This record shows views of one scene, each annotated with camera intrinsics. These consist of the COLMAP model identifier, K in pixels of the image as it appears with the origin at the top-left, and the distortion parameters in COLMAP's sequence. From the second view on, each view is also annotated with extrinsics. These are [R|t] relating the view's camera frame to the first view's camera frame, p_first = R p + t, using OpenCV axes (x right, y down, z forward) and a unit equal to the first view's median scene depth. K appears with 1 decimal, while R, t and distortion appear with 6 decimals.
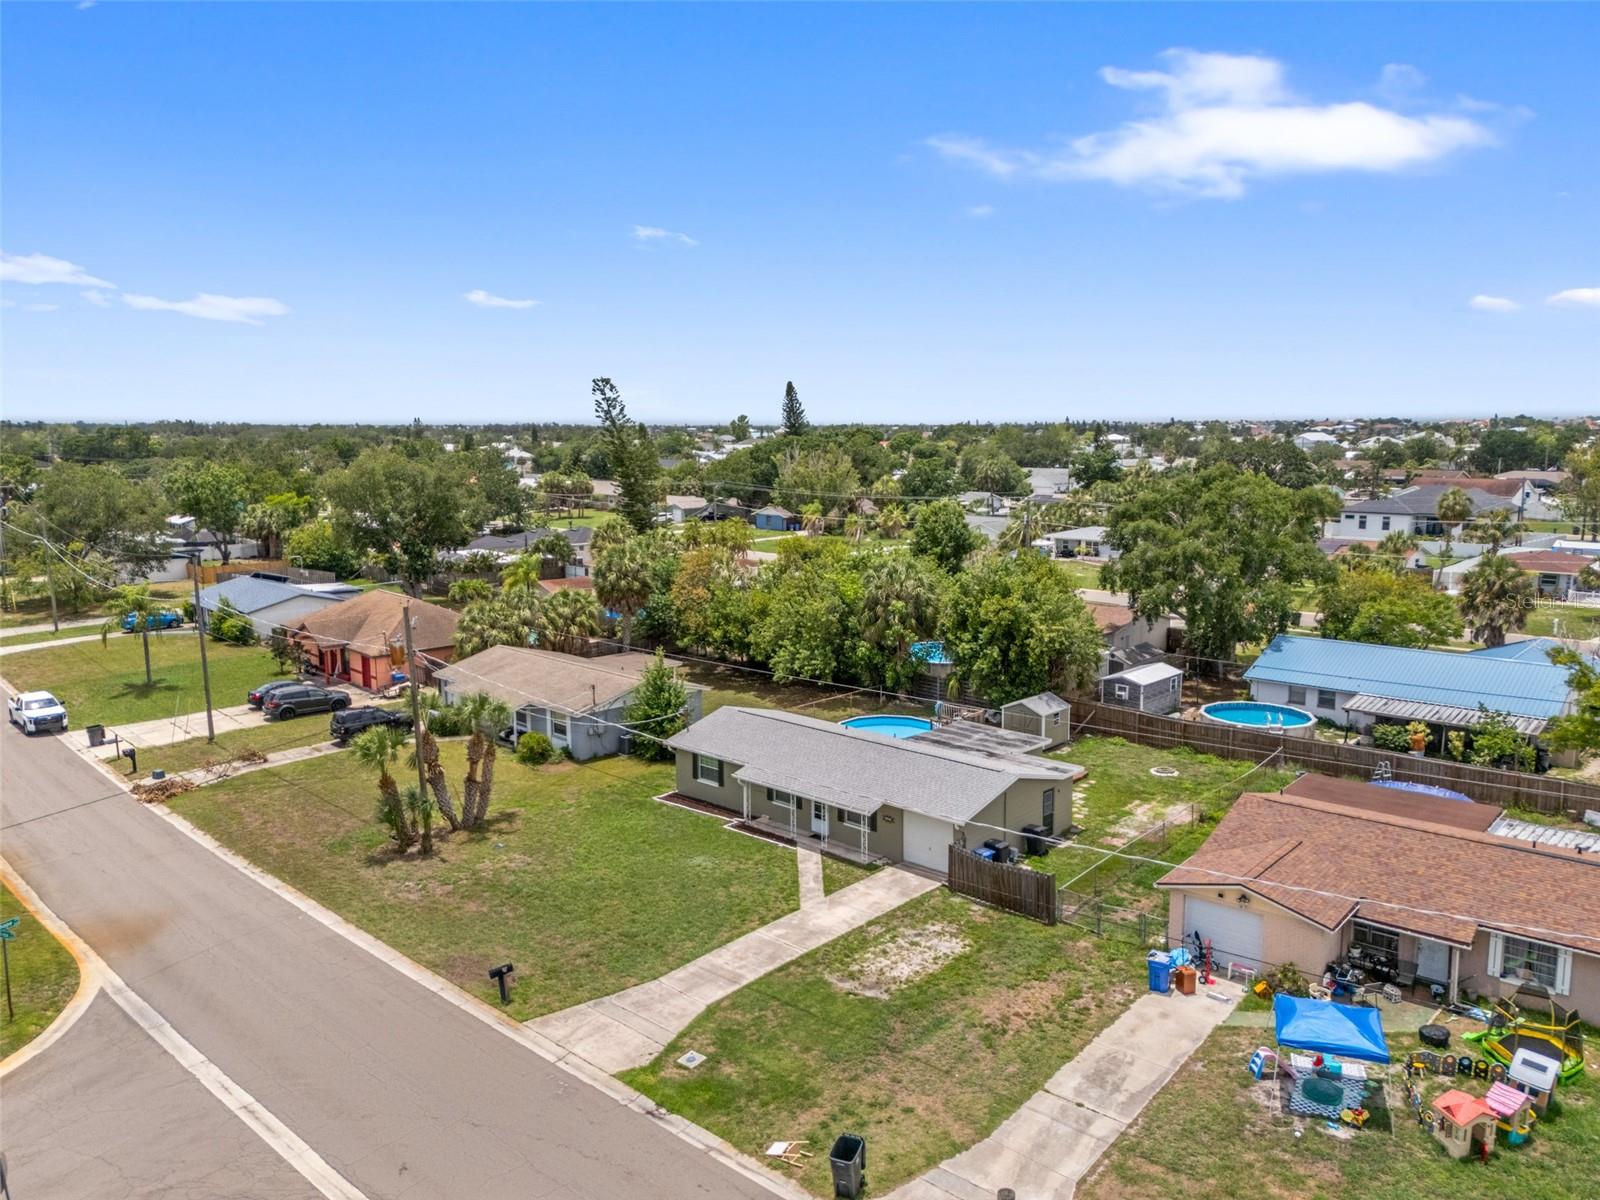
lens RADIAL K [[1171.9, 0, 799.0], [0, 1171.9, 605.4], [0, 0, 1]] dist [0.093279, -0.099293]
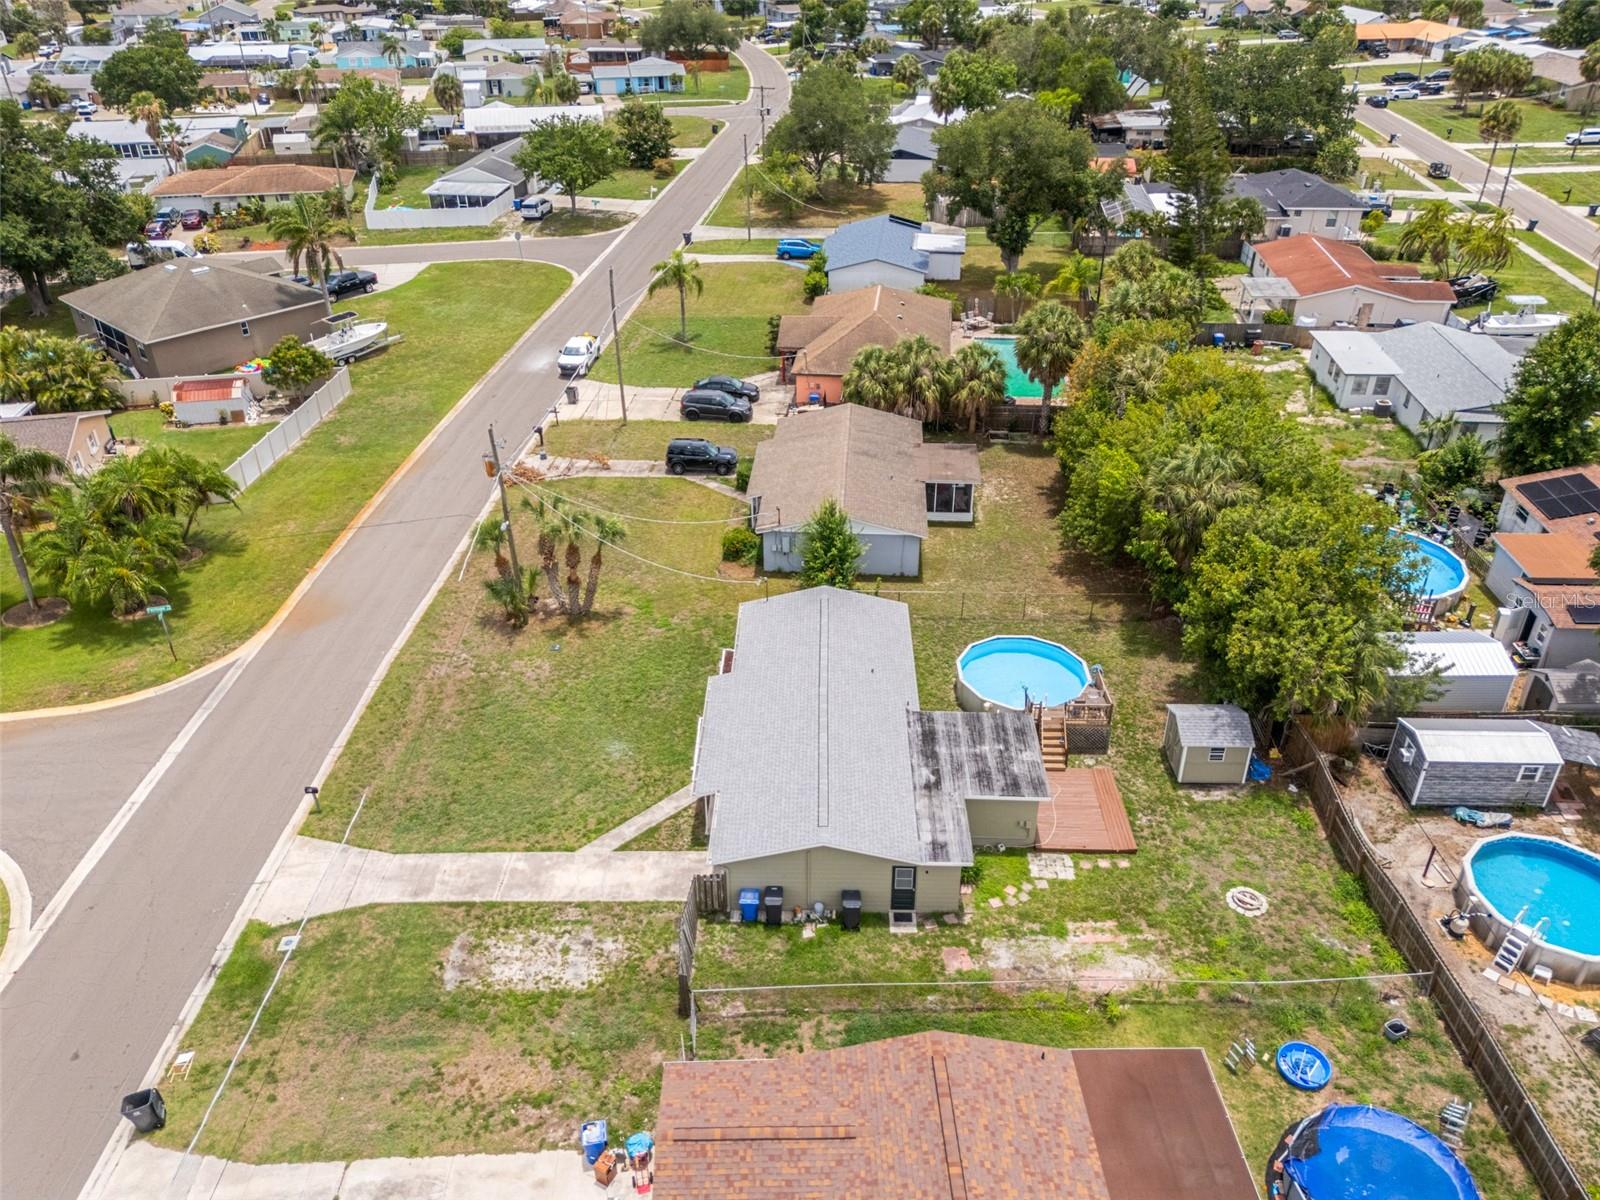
lens RADIAL K [[1171.9, 0, 799.0], [0, 1171.9, 605.4], [0, 0, 1]] dist [0.093279, -0.099293]
pose [[0.663001, 0.392562, -0.637436, 0.703157], [-0.112180, 0.893966, 0.433866, -0.406536], [0.740166, -0.216147, 0.636738, 0.524655]]
